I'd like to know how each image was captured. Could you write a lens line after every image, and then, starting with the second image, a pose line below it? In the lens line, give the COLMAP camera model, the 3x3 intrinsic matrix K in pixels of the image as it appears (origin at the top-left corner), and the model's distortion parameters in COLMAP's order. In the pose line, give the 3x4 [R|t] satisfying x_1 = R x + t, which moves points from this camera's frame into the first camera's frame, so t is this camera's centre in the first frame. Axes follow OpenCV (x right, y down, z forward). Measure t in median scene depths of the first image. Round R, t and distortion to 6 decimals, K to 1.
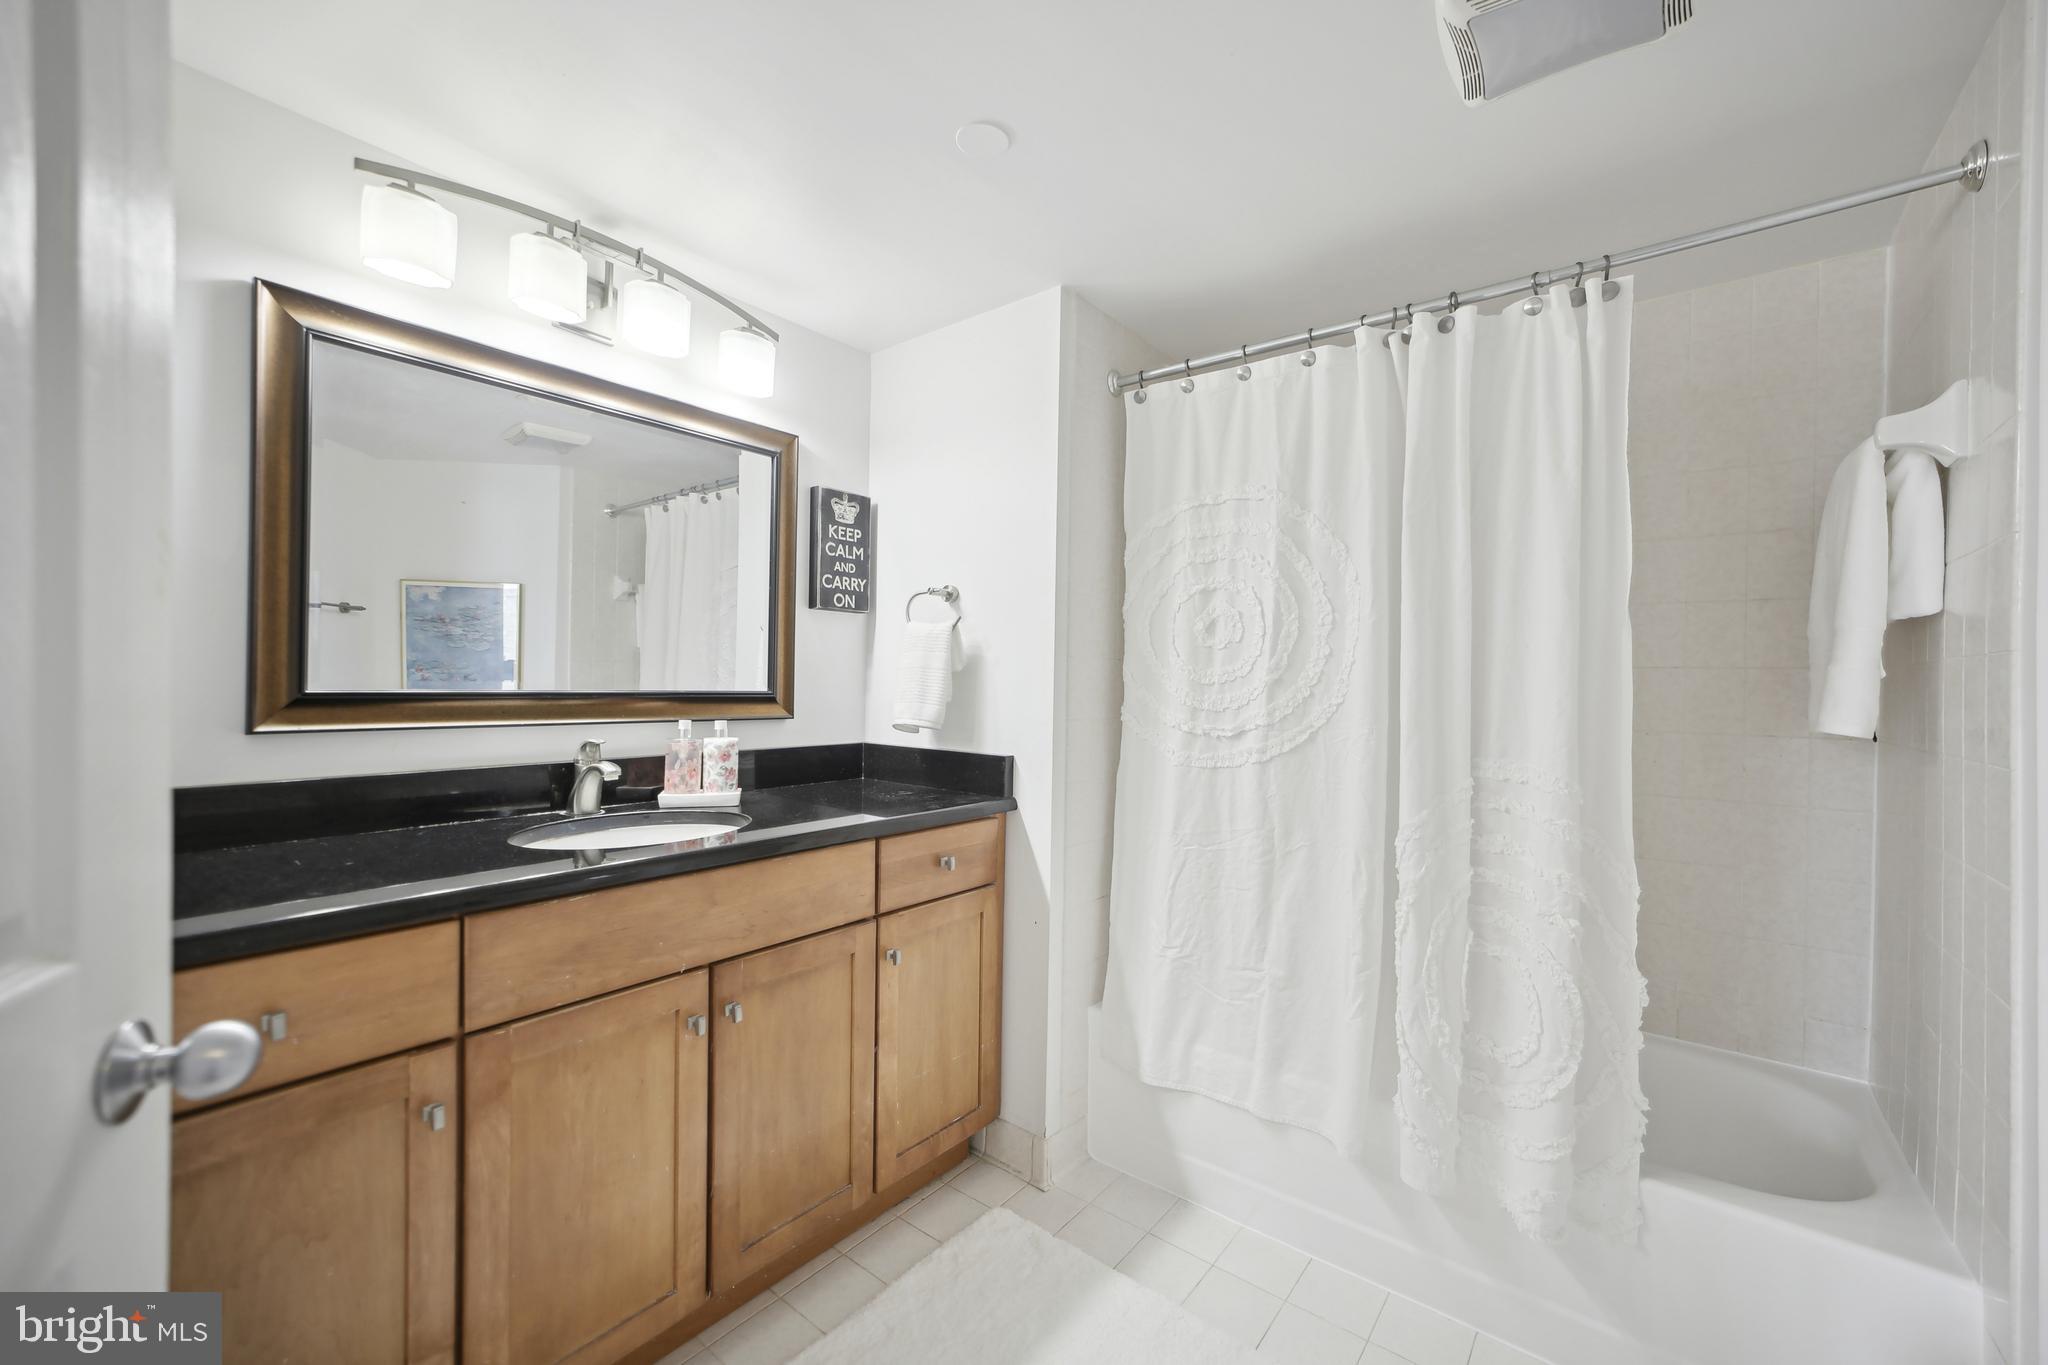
lens RADIAL K [[806.3, 0, 1028.2], [0, 806.3, 705.7], [0, 0, 1]] dist [-0.018039, 0.008761]
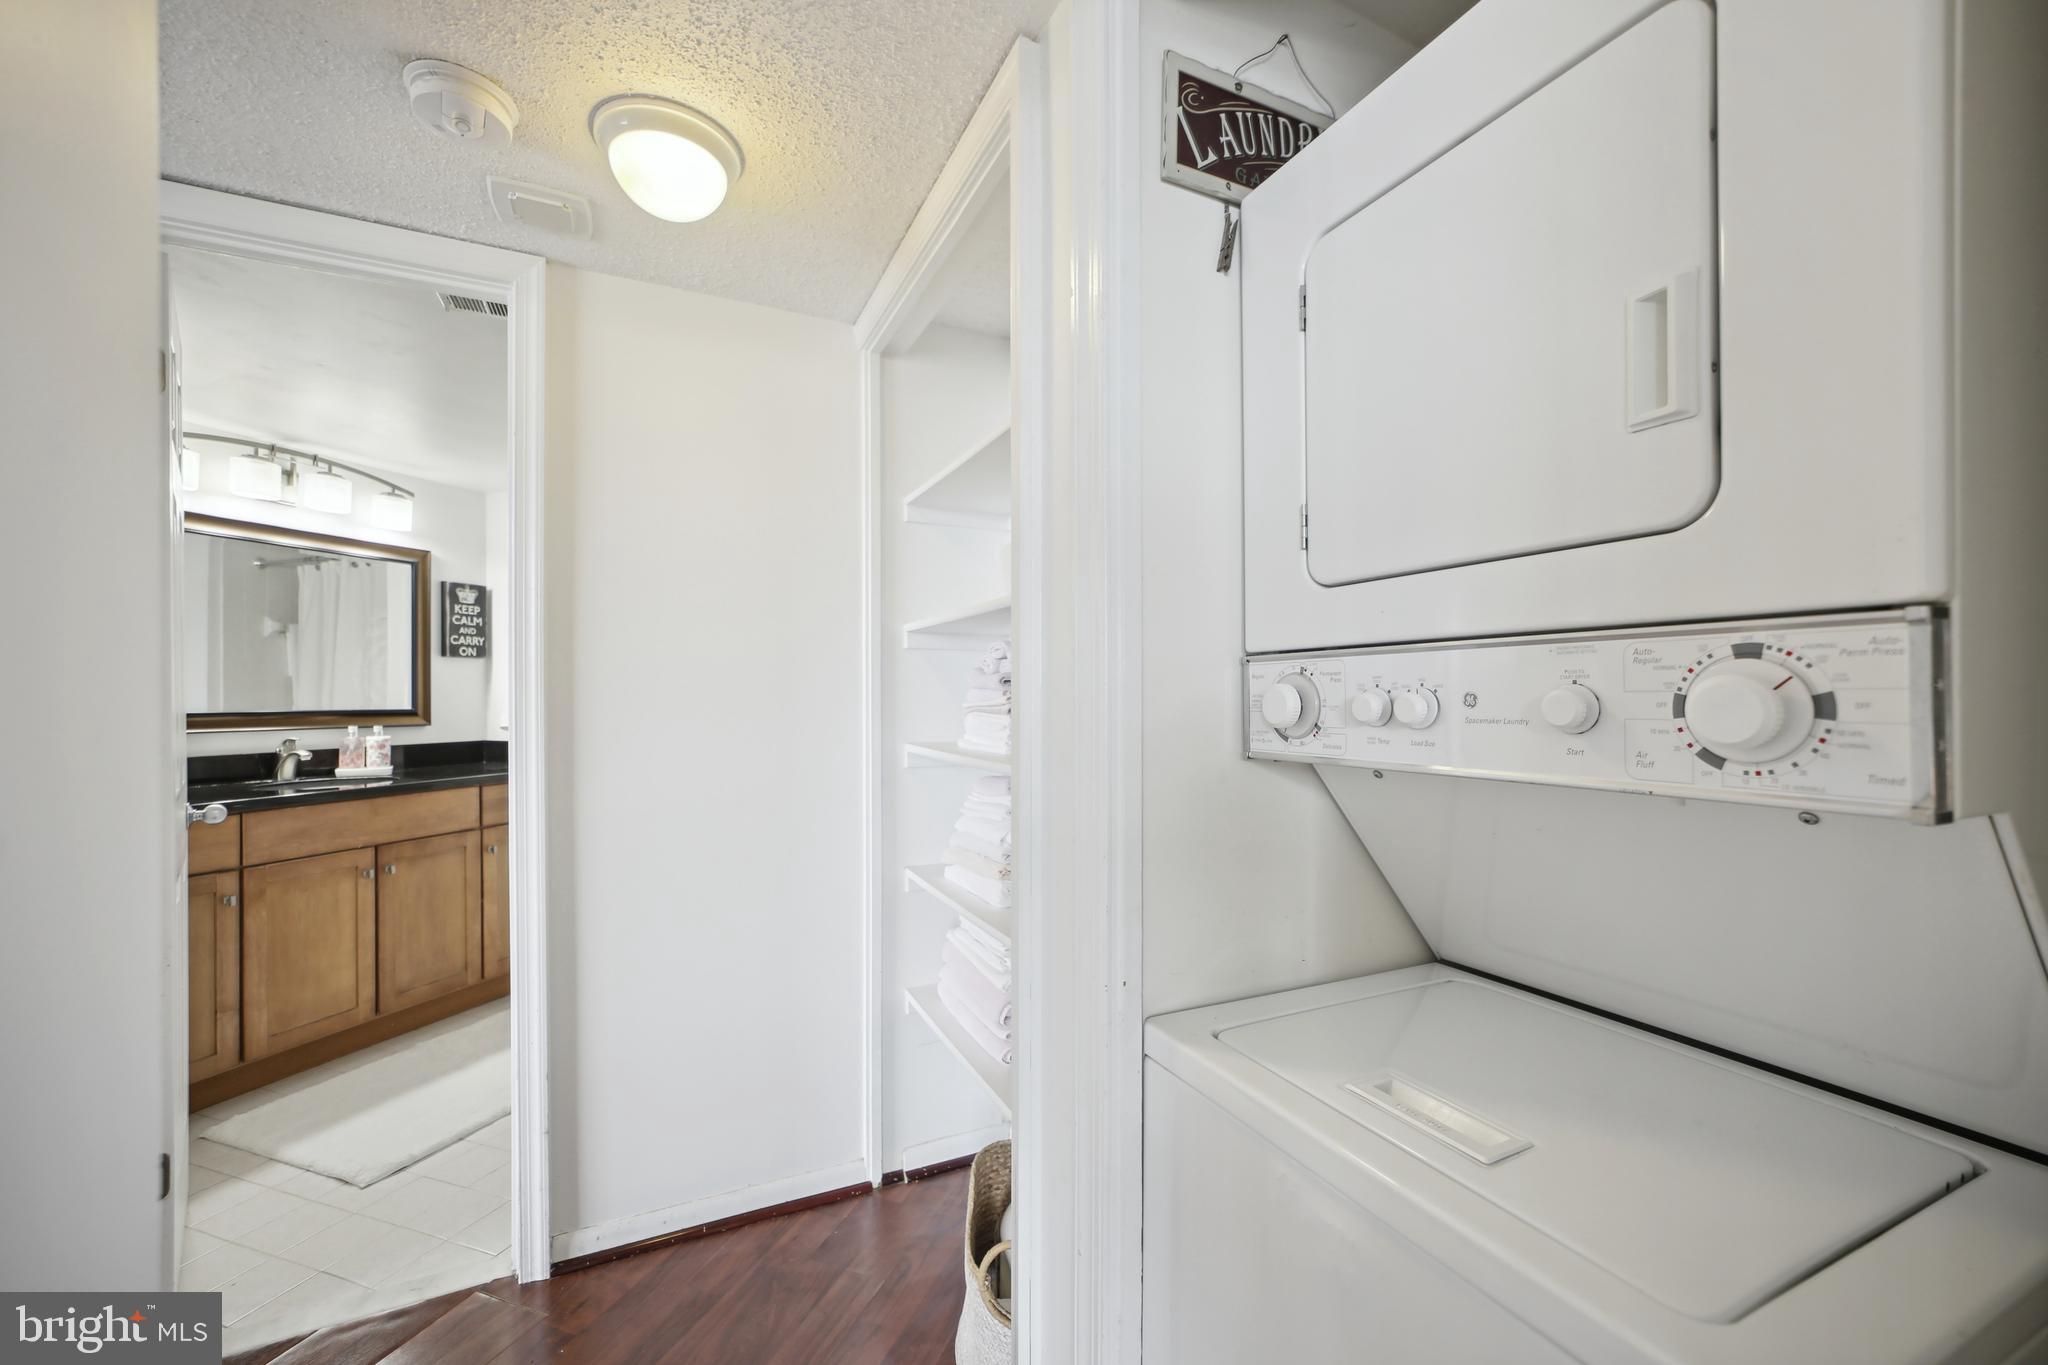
lens RADIAL K [[815.0, 0, 1022.2], [0, 815.0, 712.2], [0, 0, 1]] dist [-0.001163, 0.003763]
pose [[0.951021, -0.021594, 0.308372, 0.393357], [0.023688, 0.999715, -0.003047, 0.026629], [-0.308218, 0.010202, 0.951261, -1.091394]]
